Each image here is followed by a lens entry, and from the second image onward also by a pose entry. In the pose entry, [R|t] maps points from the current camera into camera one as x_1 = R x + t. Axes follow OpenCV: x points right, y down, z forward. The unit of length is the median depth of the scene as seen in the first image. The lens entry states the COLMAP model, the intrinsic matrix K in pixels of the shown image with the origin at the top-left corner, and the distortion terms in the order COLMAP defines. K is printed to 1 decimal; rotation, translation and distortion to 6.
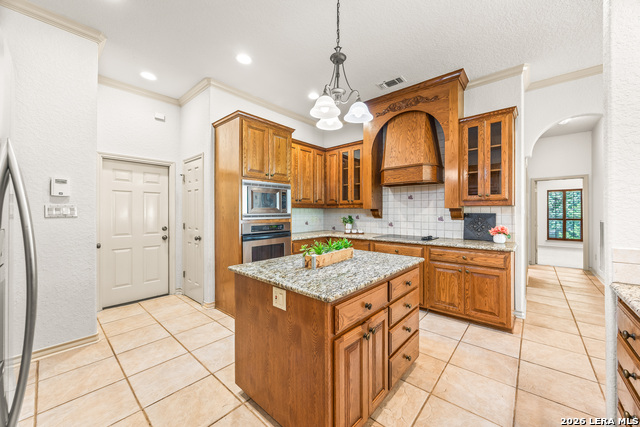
lens RADIAL K [[246.7, 0, 325.3], [0, 246.7, 210.9], [0, 0, 1]] dist [0.003318, 0.000433]
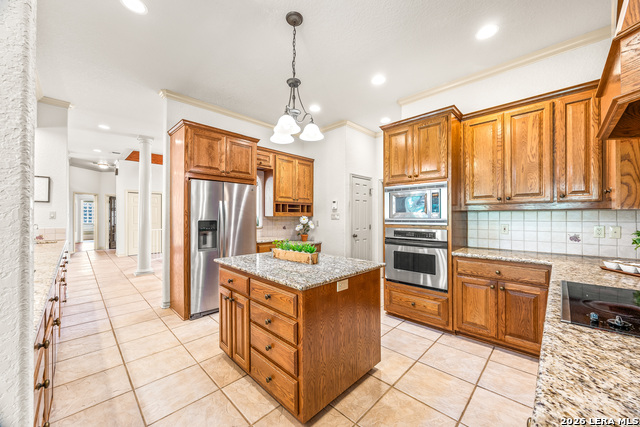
lens RADIAL K [[246.7, 0, 320.7], [0, 246.7, 217.4], [0, 0, 1]] dist [0.003318, 0.000433]
pose [[-0.066831, -0.000586, -0.997764, 0.761042], [0.005879, 0.999982, -0.000981, 0.004347], [0.997747, -0.005932, -0.066827, 0.777057]]
